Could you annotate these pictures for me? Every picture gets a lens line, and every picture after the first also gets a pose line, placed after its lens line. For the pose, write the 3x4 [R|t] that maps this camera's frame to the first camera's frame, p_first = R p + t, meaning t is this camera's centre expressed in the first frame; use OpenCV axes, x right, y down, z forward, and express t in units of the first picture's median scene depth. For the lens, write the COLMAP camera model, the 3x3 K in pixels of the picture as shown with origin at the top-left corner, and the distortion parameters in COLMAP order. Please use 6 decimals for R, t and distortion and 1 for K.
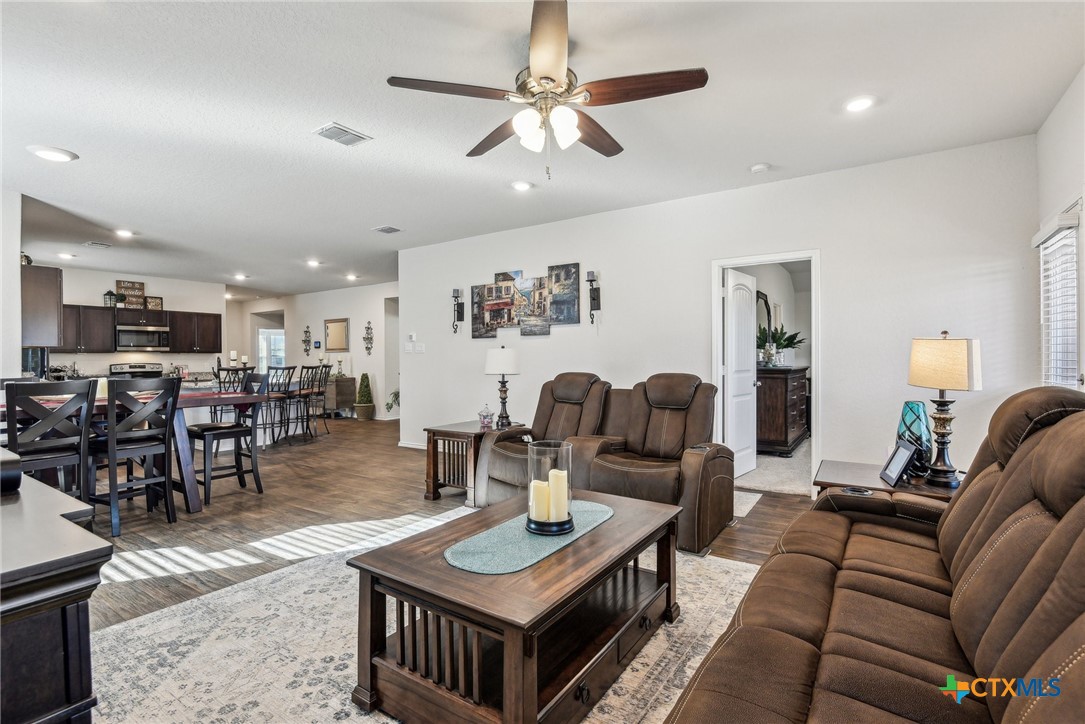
lens RADIAL K [[525.1, 0, 542.5], [0, 525.1, 362.0], [0, 0, 1]] dist [-0.003396, -0.000157]
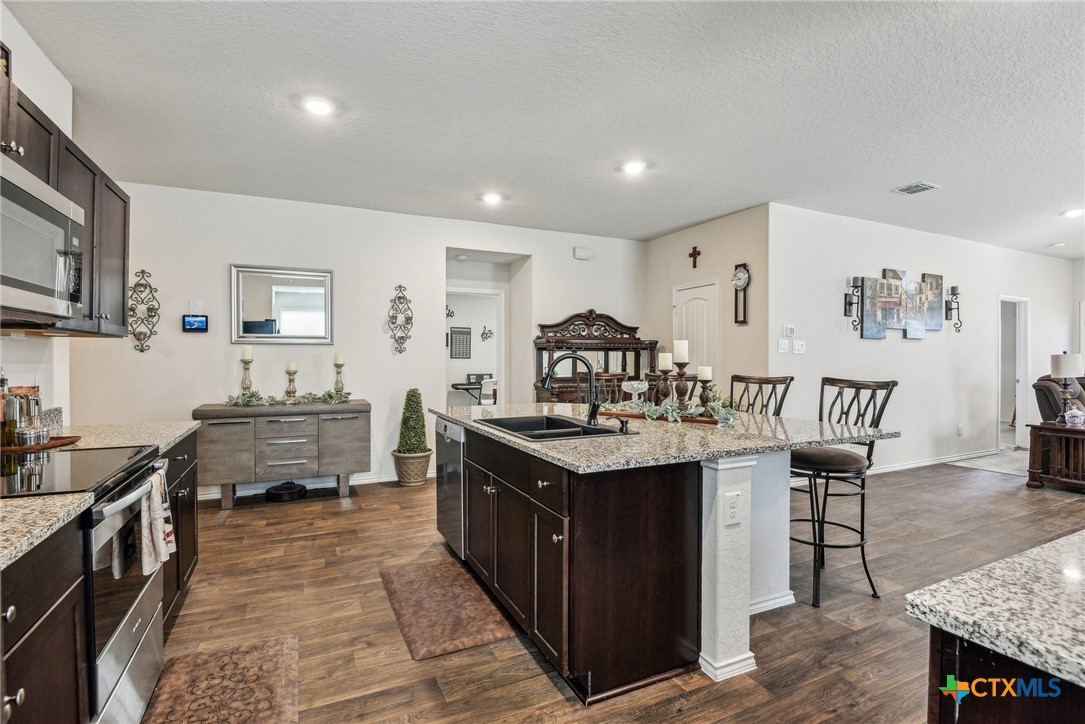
lens RADIAL K [[540.1, 0, 542.5], [0, 540.1, 362.0], [0, 0, 1]] dist [0.001750, 0.000534]
pose [[0.496156, -0.008512, 0.868191, -1.333053], [-0.001828, 0.999939, 0.010848, -0.018381], [-0.868231, -0.006969, 0.496111, 1.173549]]
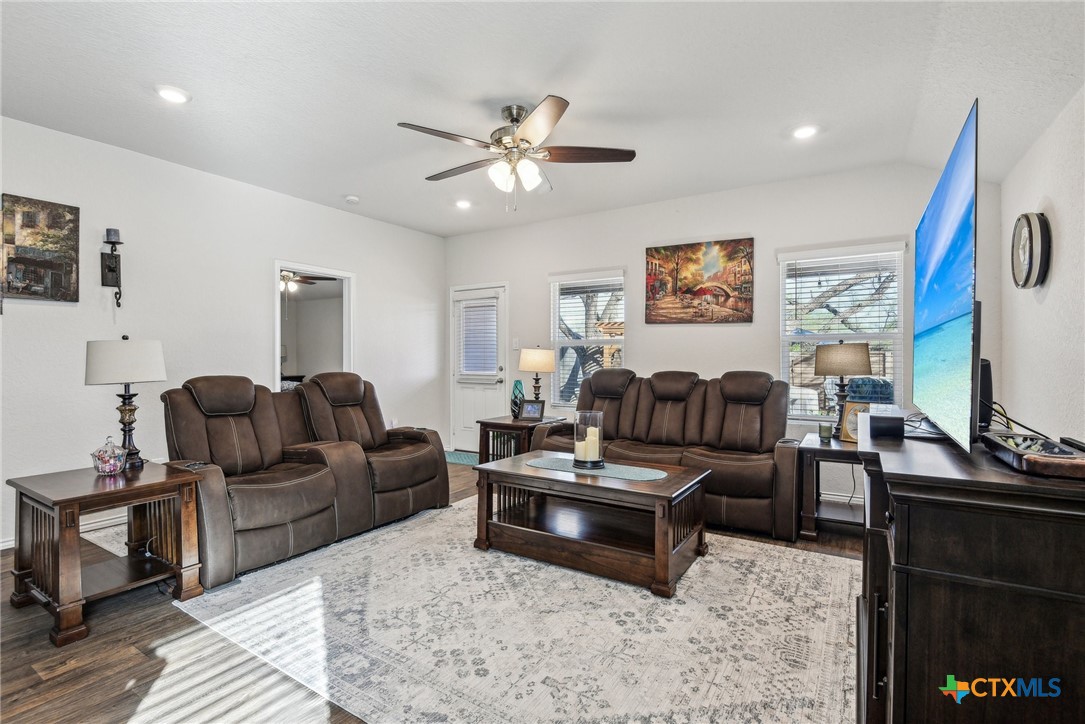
lens RADIAL K [[495.6, 0, 542.5], [0, 495.6, 362.0], [0, 0, 1]] dist [-0.002227, -0.000153]
pose [[-0.024505, -0.012962, 0.999616, -0.561281], [-0.000399, 0.999916, 0.012956, -0.008177], [-0.999700, -0.000081, -0.024508, 0.453063]]
